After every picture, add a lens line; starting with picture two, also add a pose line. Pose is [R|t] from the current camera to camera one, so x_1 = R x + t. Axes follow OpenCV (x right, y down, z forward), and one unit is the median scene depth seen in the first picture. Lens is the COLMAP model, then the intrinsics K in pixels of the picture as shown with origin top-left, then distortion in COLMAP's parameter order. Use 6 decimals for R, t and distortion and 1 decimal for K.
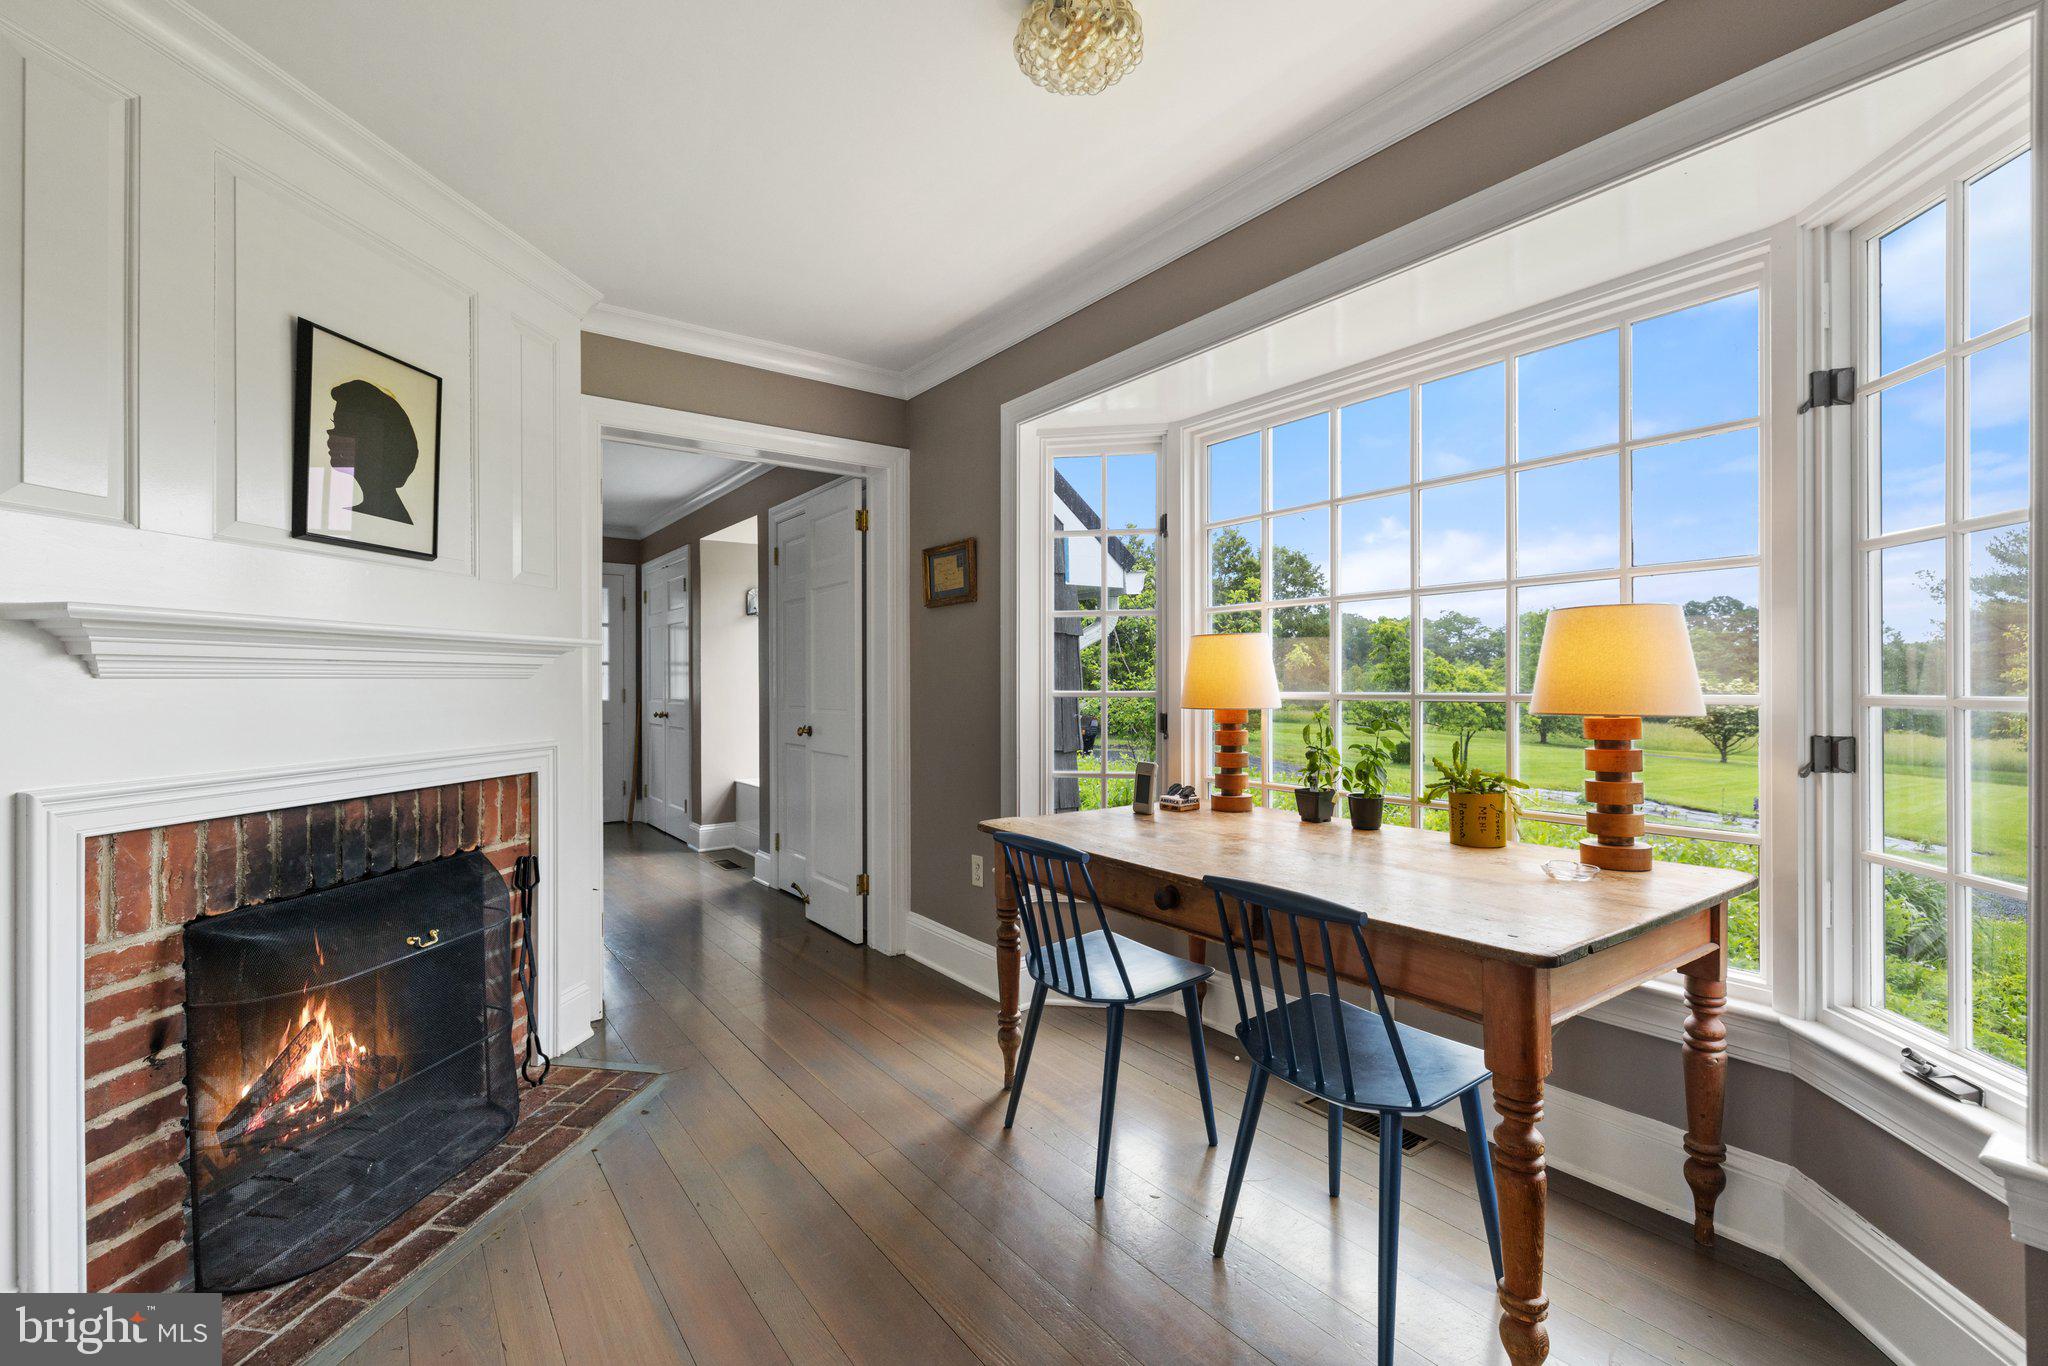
lens RADIAL K [[862.3, 0, 998.4], [0, 862.3, 677.5], [0, 0, 1]] dist [0.000885, -0.000200]
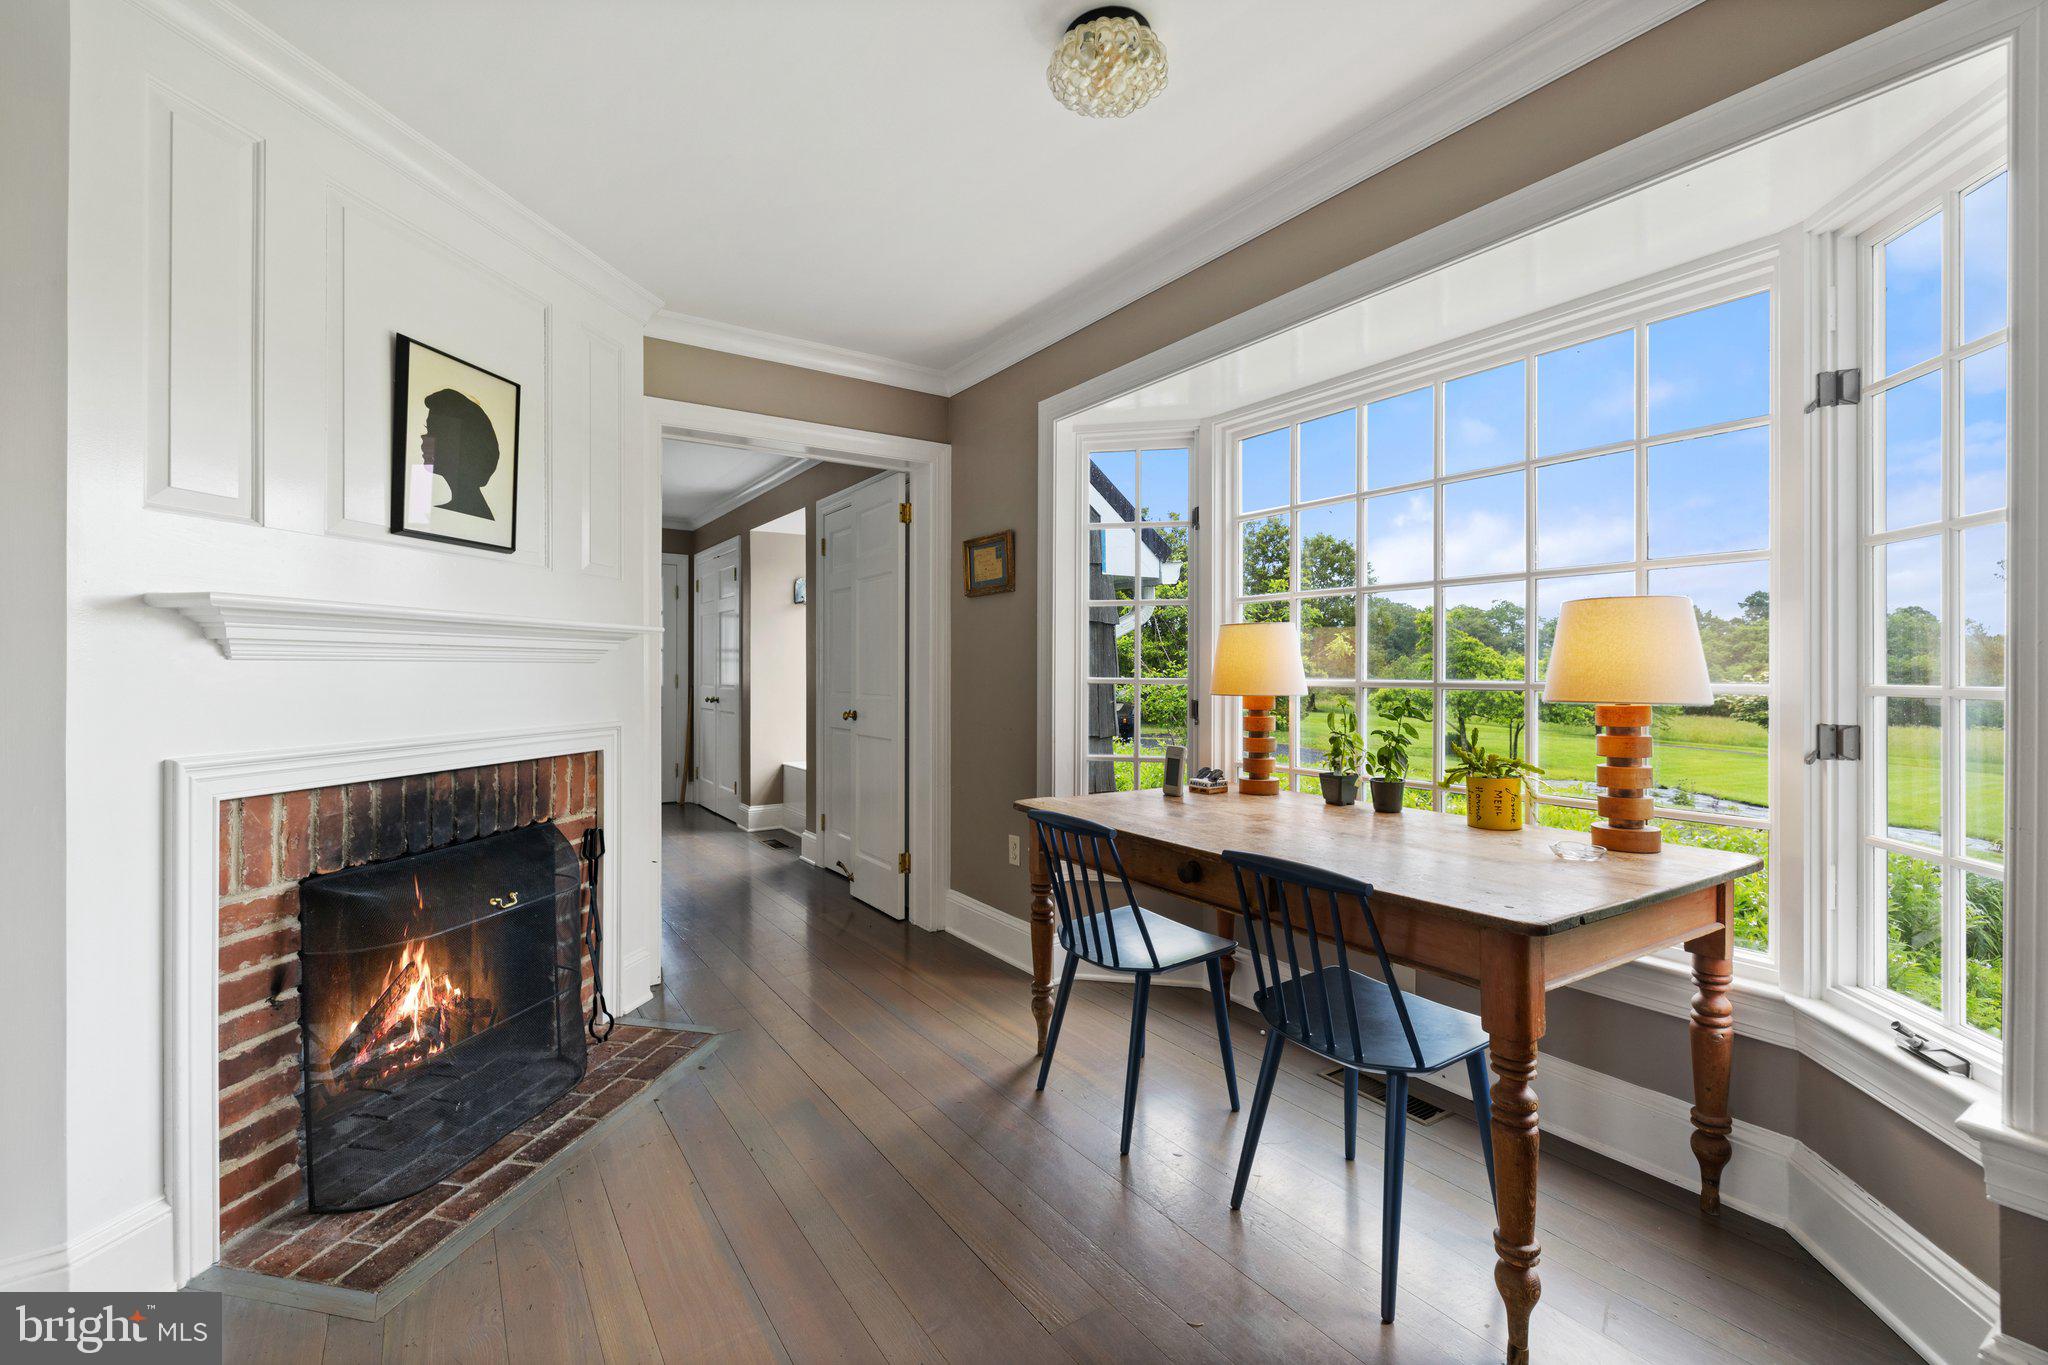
lens RADIAL K [[860.1, 0, 1006.3], [0, 860.1, 667.4], [0, 0, 1]] dist [0.000064, -0.000369]
pose [[0.999204, 0.005250, -0.039554, 0.009779], [-0.005179, 0.999985, 0.001898, 0.002745], [0.039563, -0.001692, 0.999216, -0.062476]]
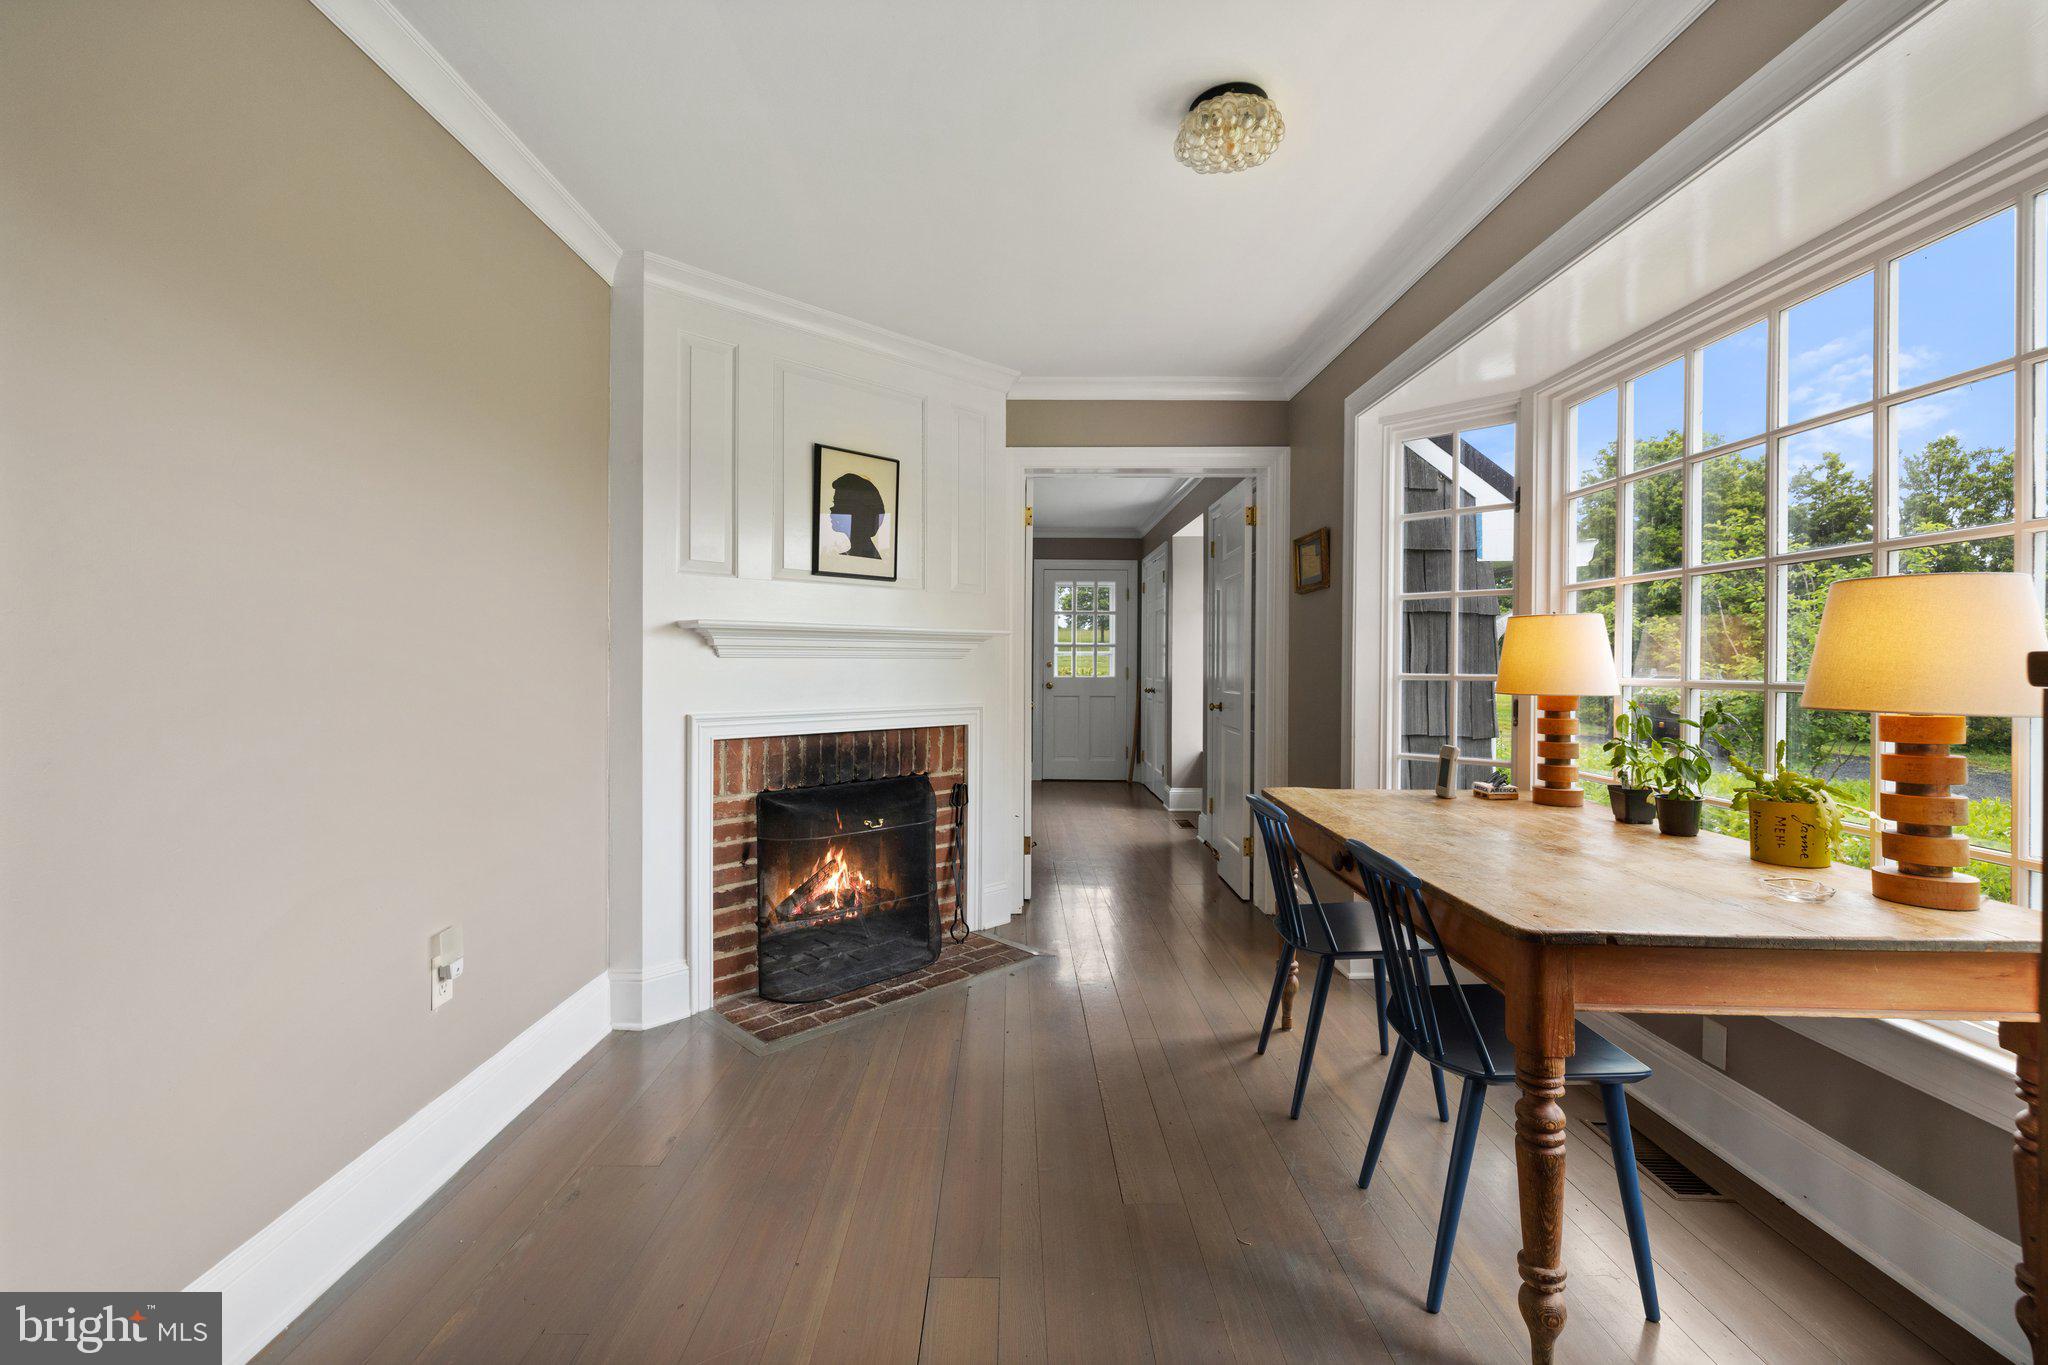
lens RADIAL K [[876.9, 0, 1029.4], [0, 876.9, 664.1], [0, 0, 1]] dist [0.002079, 0.000100]
pose [[0.813574, 0.009428, -0.581385, 0.500645], [-0.004999, 0.999945, 0.009220, -0.004725], [0.581440, -0.004595, 0.813577, -0.142245]]
